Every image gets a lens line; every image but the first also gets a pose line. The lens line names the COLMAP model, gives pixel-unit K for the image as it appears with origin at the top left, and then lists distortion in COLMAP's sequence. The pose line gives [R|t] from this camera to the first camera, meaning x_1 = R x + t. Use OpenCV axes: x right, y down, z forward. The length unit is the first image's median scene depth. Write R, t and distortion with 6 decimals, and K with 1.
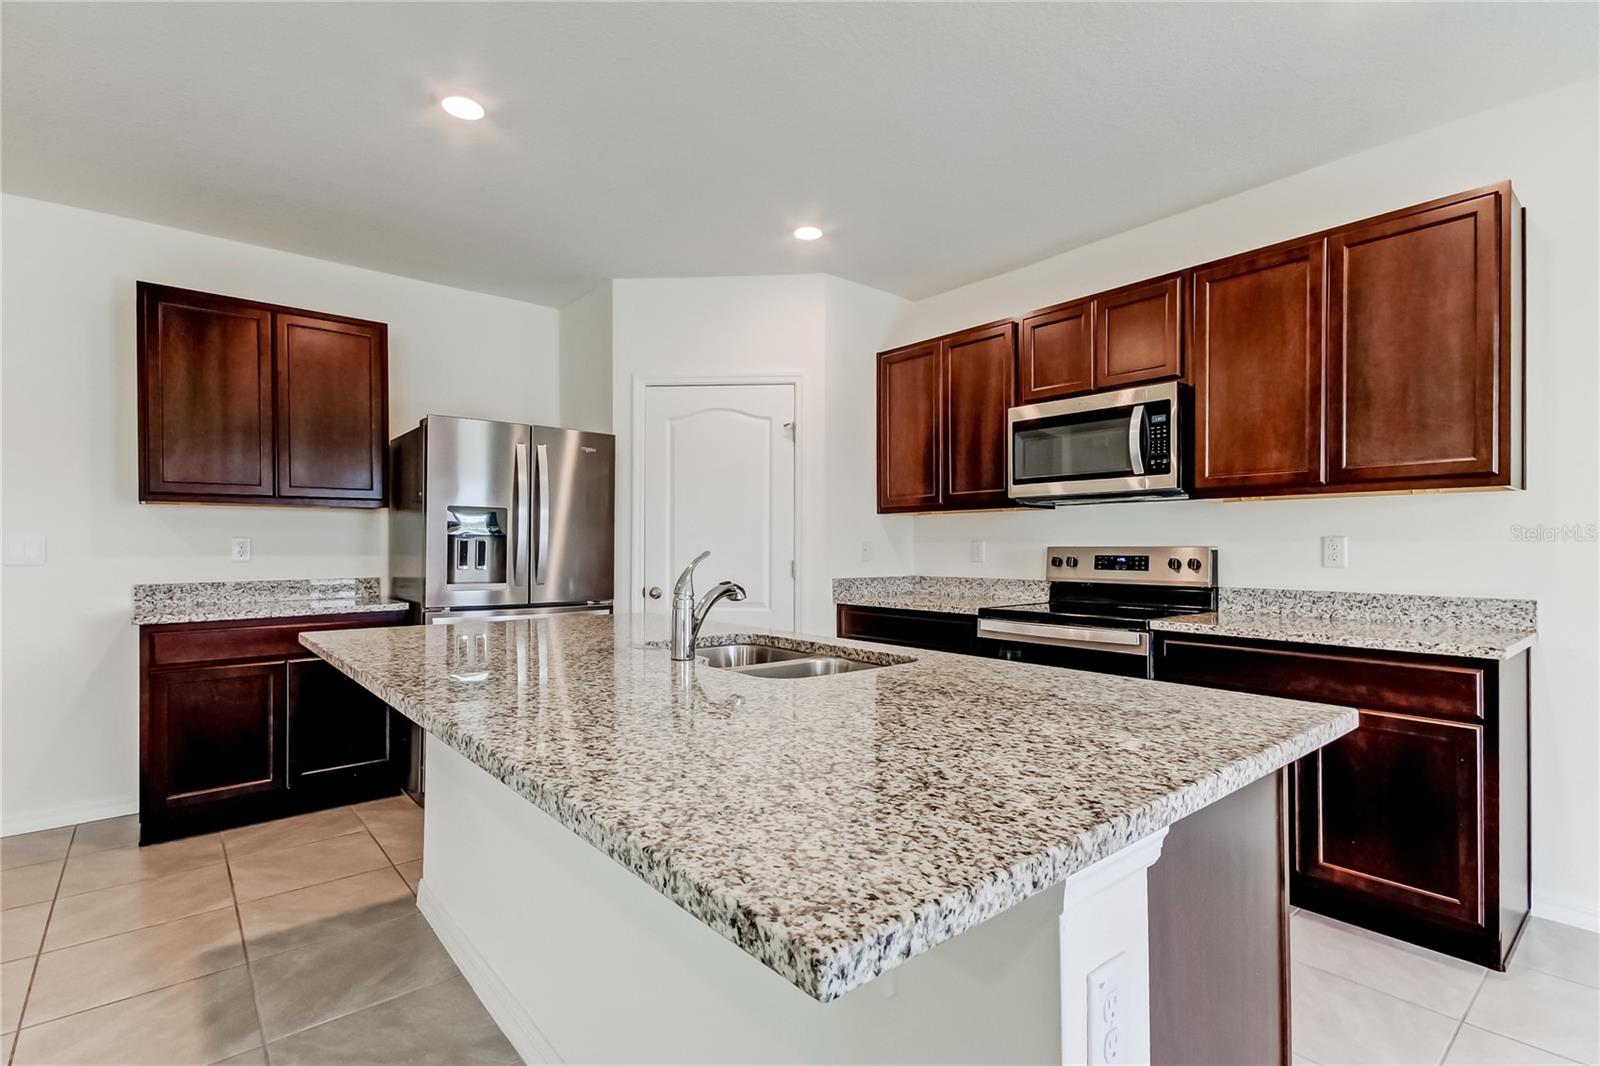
lens RADIAL K [[733.4, 0, 810.4], [0, 733.4, 542.0], [0, 0, 1]] dist [0.022719, 0.000218]
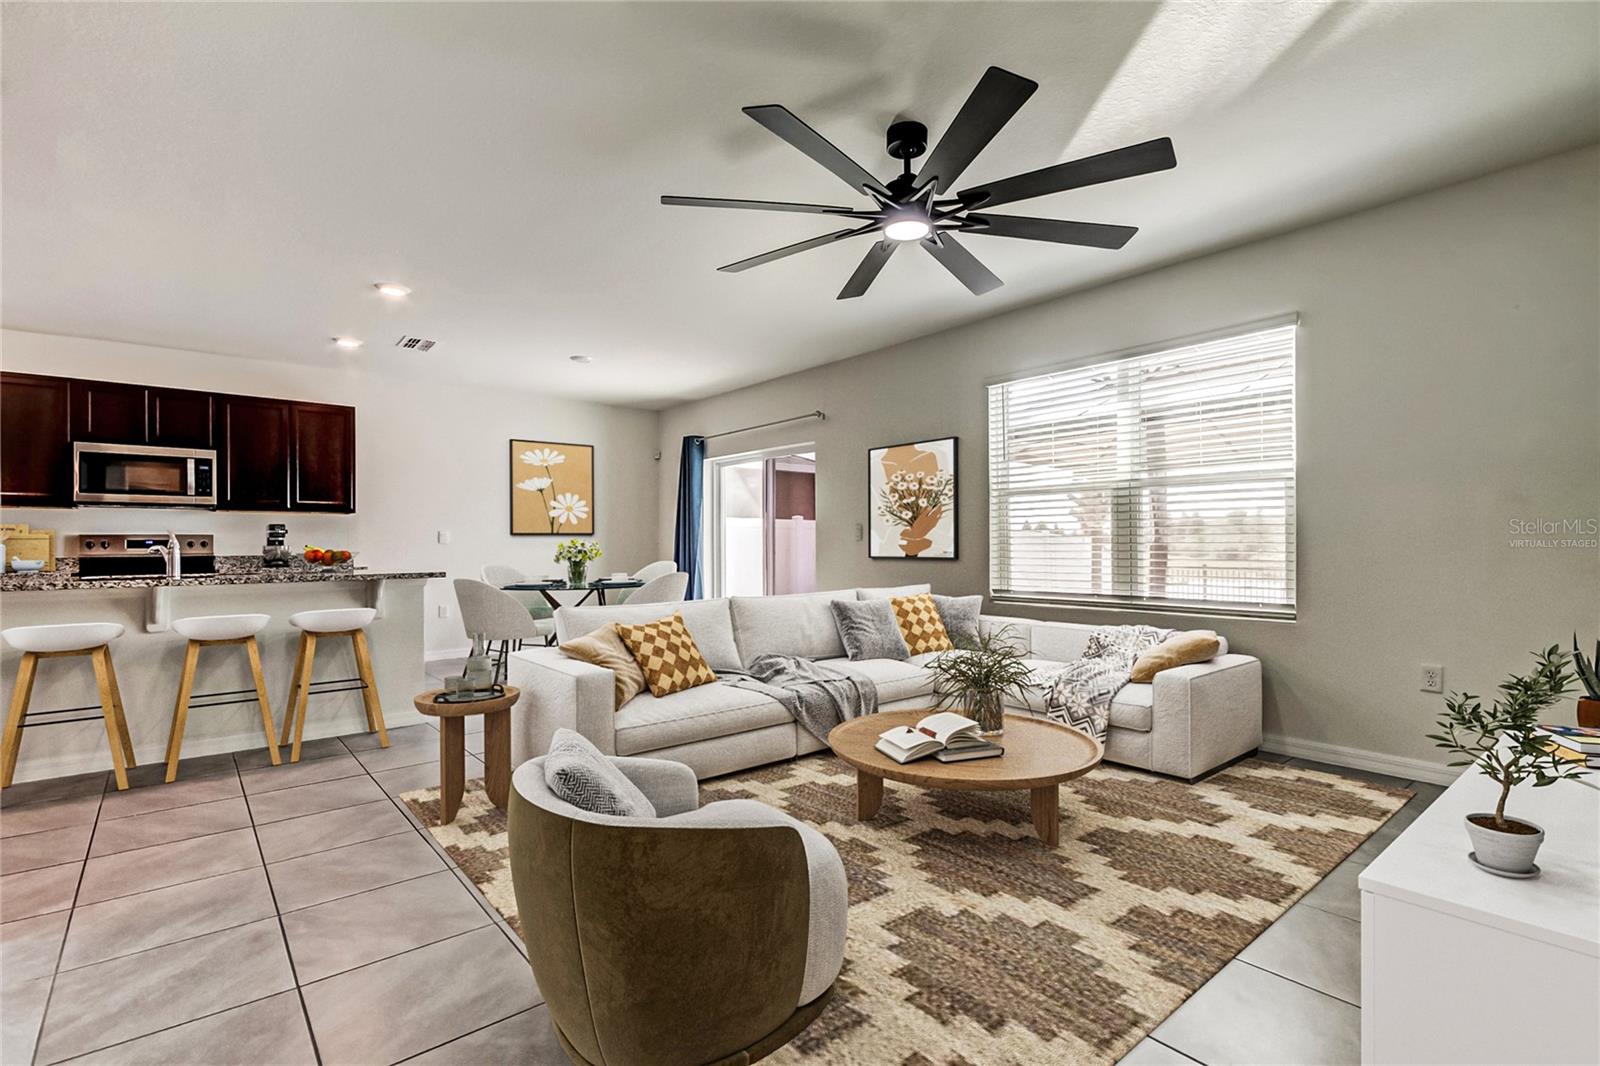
lens RADIAL K [[744.1, 0, 785.3], [0, 744.1, 546.1], [0, 0, 1]] dist [0.010077, 0.000289]
pose [[0.037486, 0.003896, 0.999290, -1.216954], [-0.001932, 0.999991, -0.003826, 0.036082], [-0.999295, -0.001788, 0.037494, -0.504638]]
